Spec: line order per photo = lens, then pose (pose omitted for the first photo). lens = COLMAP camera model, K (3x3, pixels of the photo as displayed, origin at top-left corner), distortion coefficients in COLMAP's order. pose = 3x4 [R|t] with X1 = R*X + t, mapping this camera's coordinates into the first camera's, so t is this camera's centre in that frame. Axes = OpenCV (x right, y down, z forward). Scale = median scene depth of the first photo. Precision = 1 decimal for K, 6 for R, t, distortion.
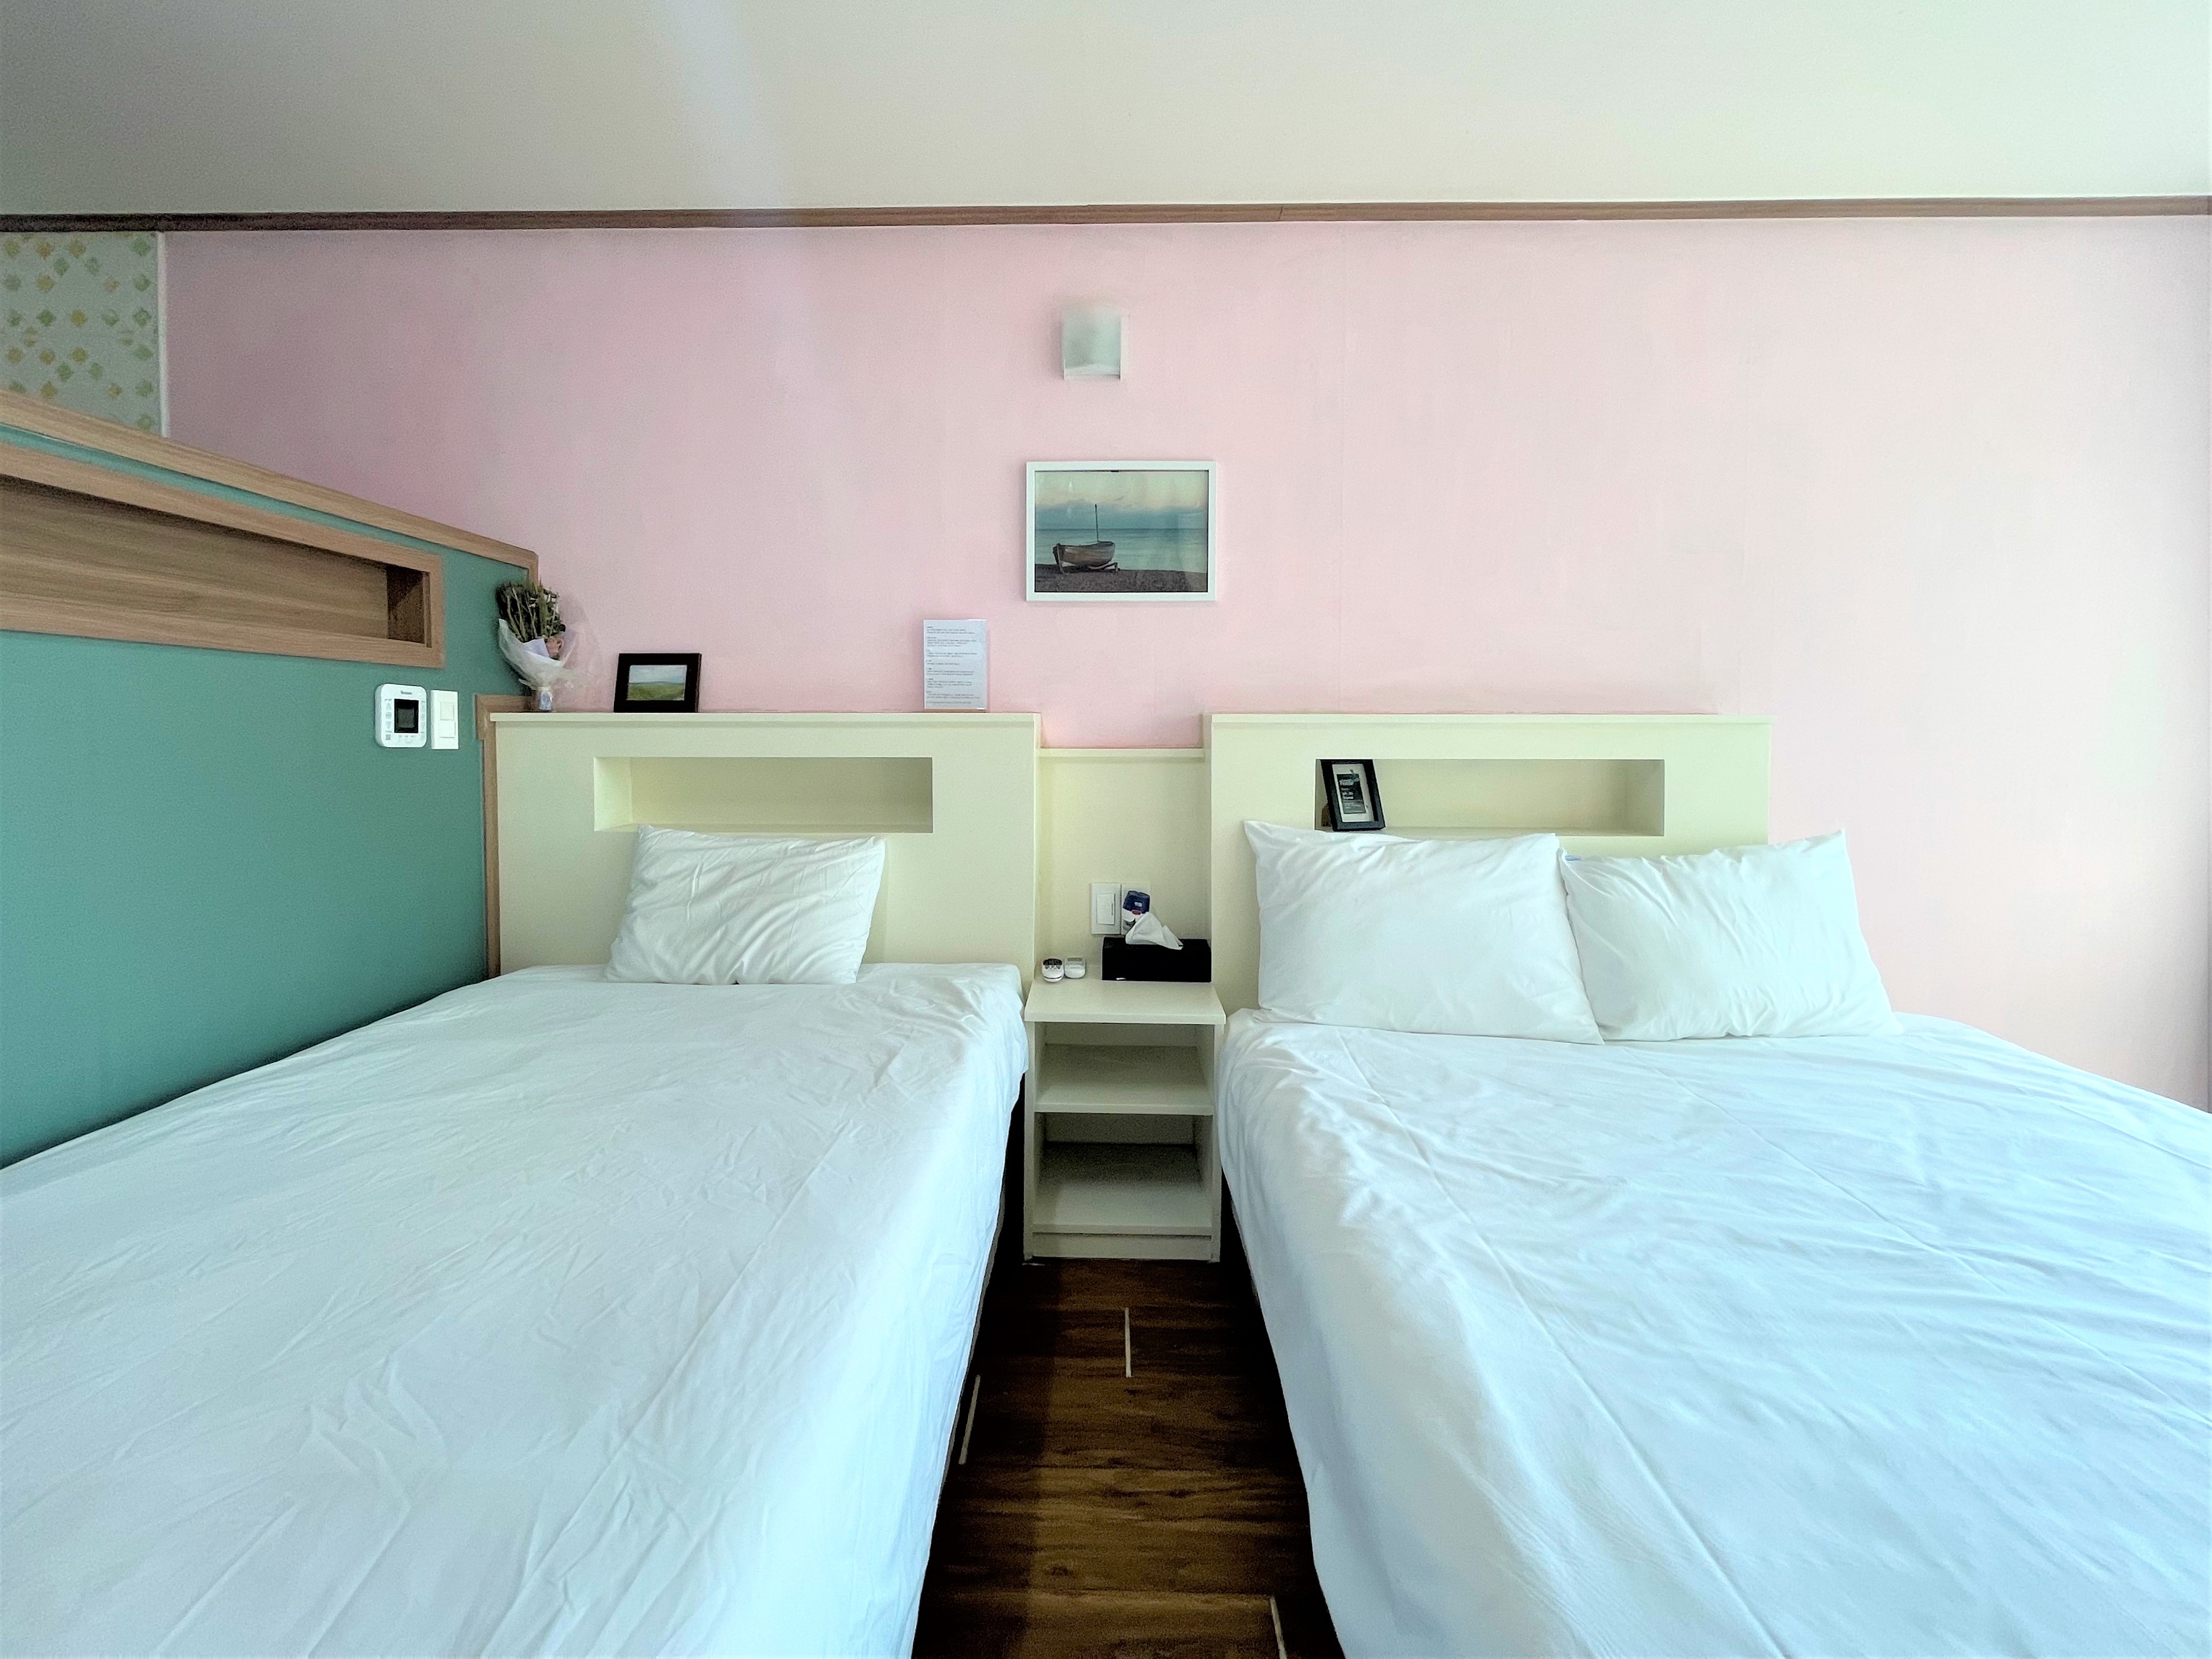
lens RADIAL K [[948.8, 0, 1088.9], [0, 948.8, 781.9], [0, 0, 1]] dist [-0.000196, -0.000360]
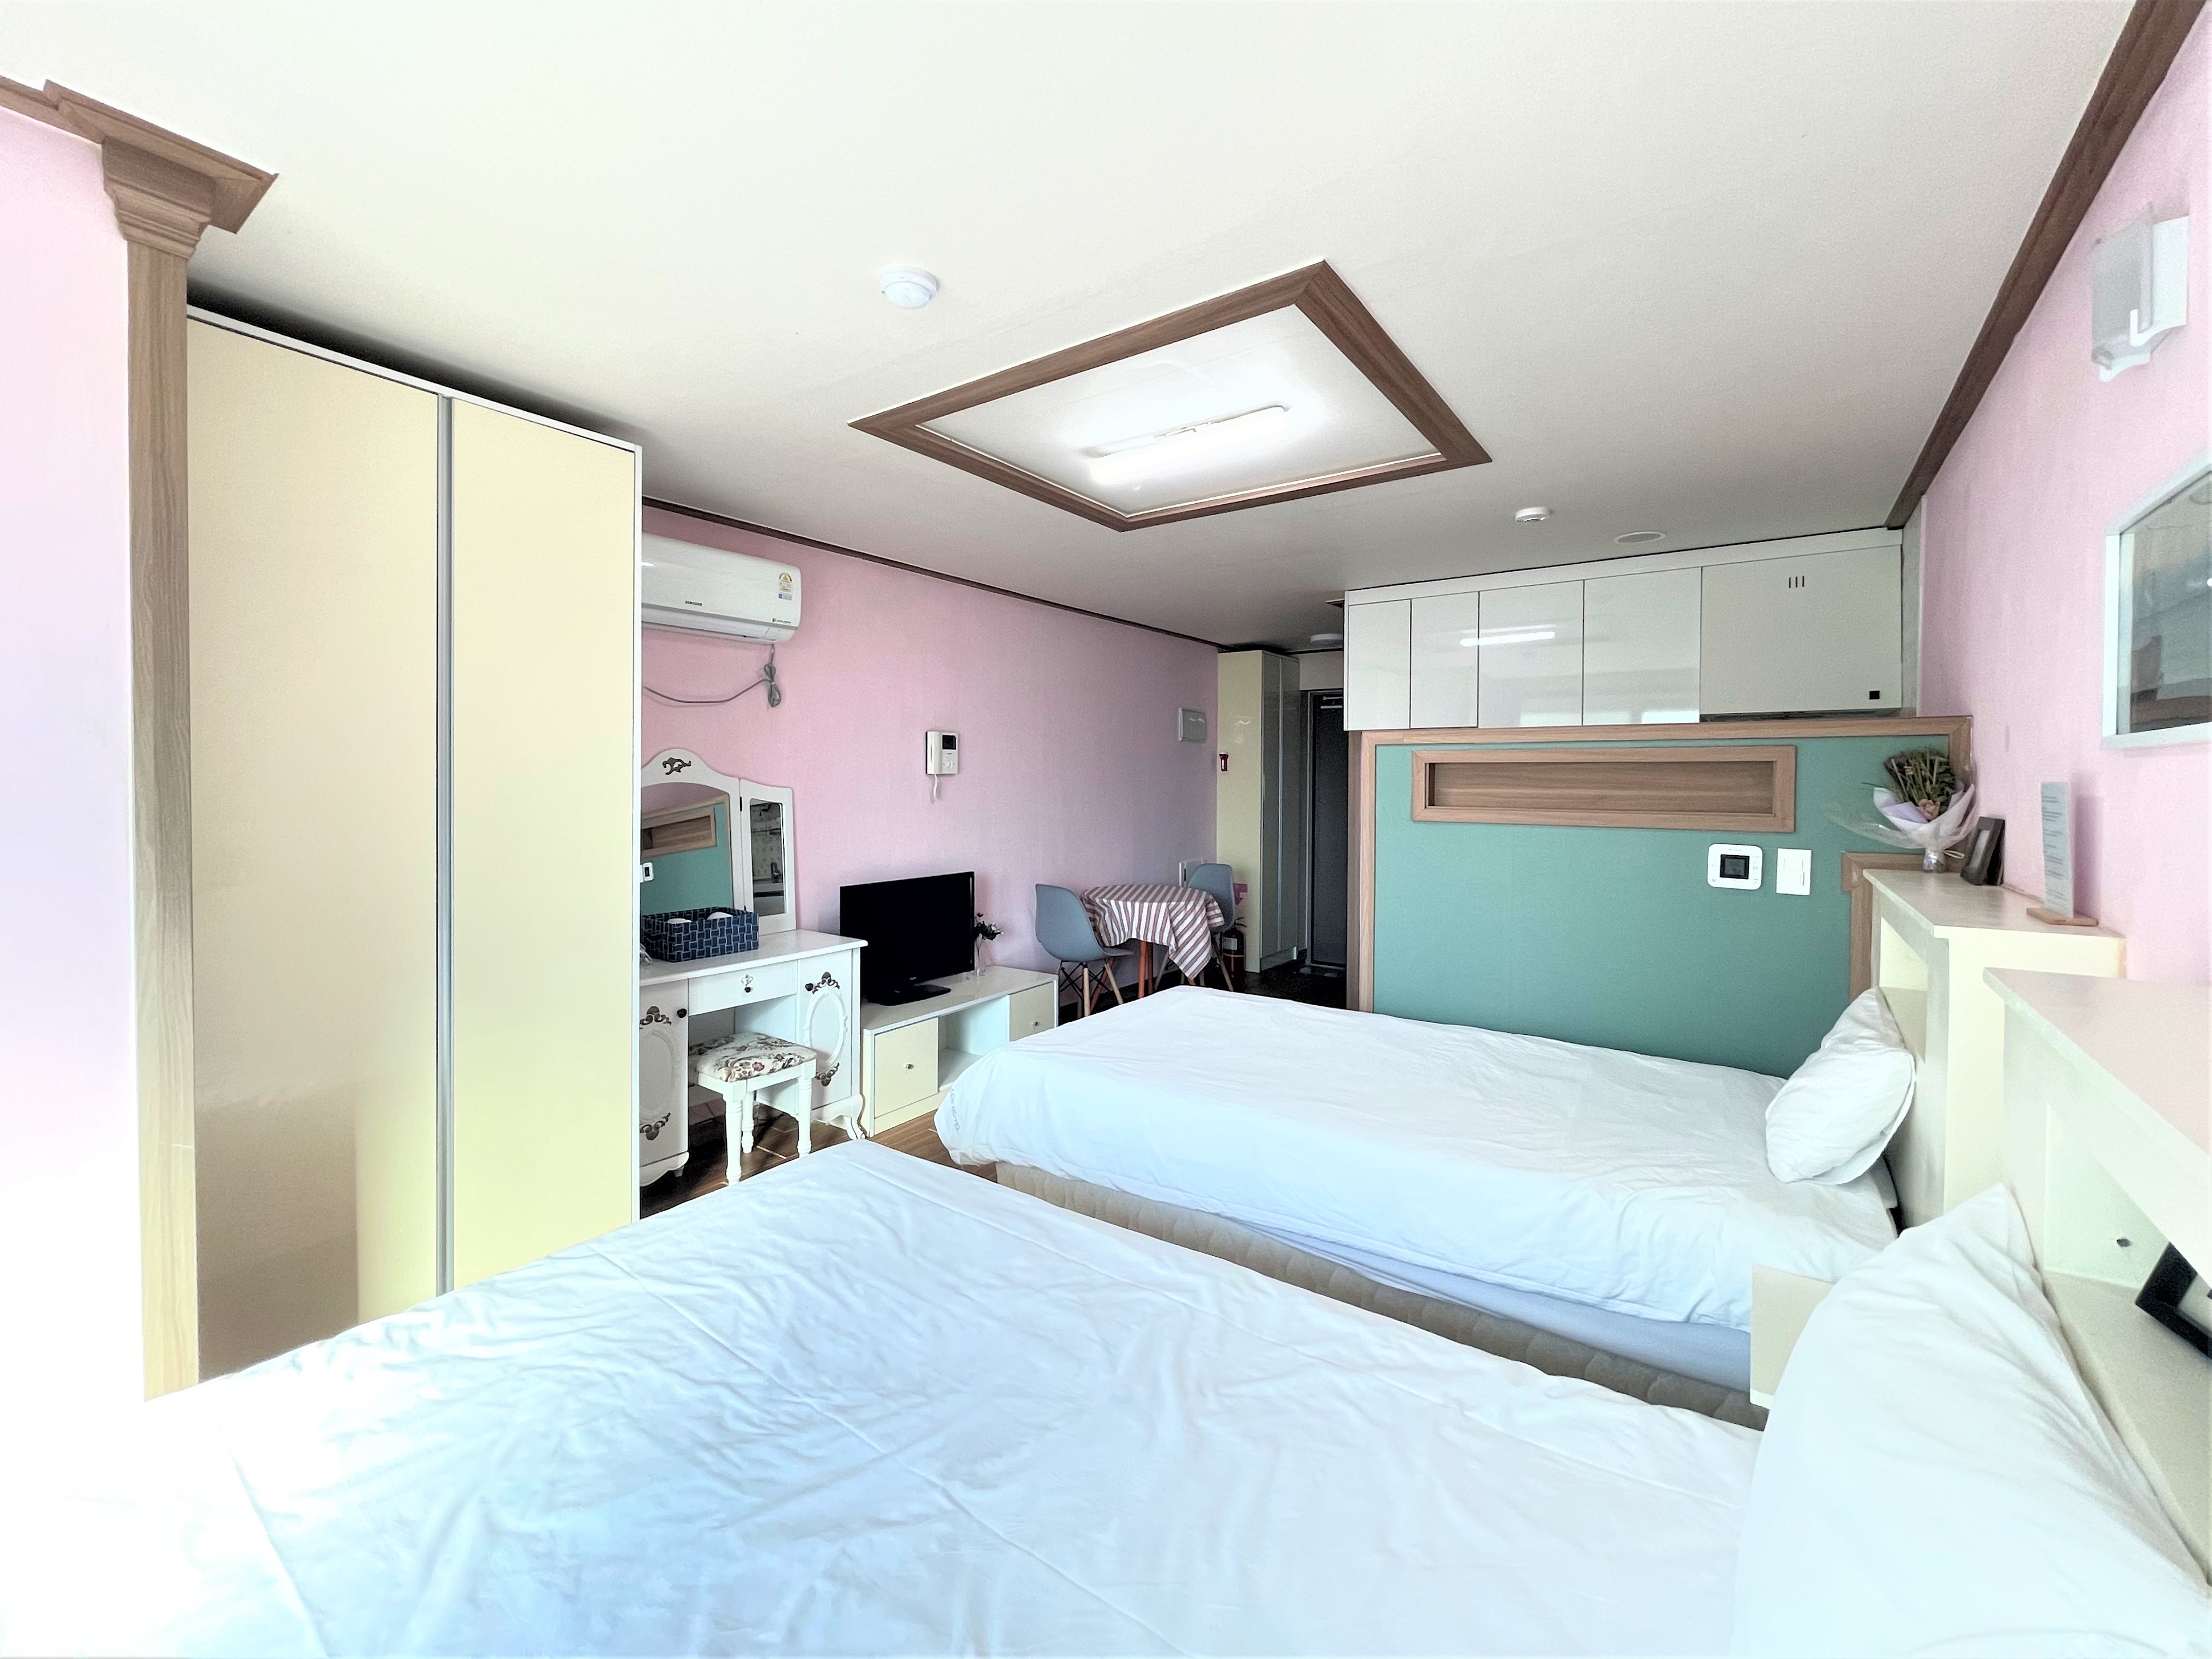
lens RADIAL K [[948.8, 0, 1088.9], [0, 948.8, 781.9], [0, 0, 1]] dist [-0.000196, -0.000360]
pose [[-0.560300, -0.003179, -0.828284, 1.070136], [-0.057832, 0.997702, 0.035292, -0.203252], [0.826268, 0.067675, -0.559197, 1.051887]]
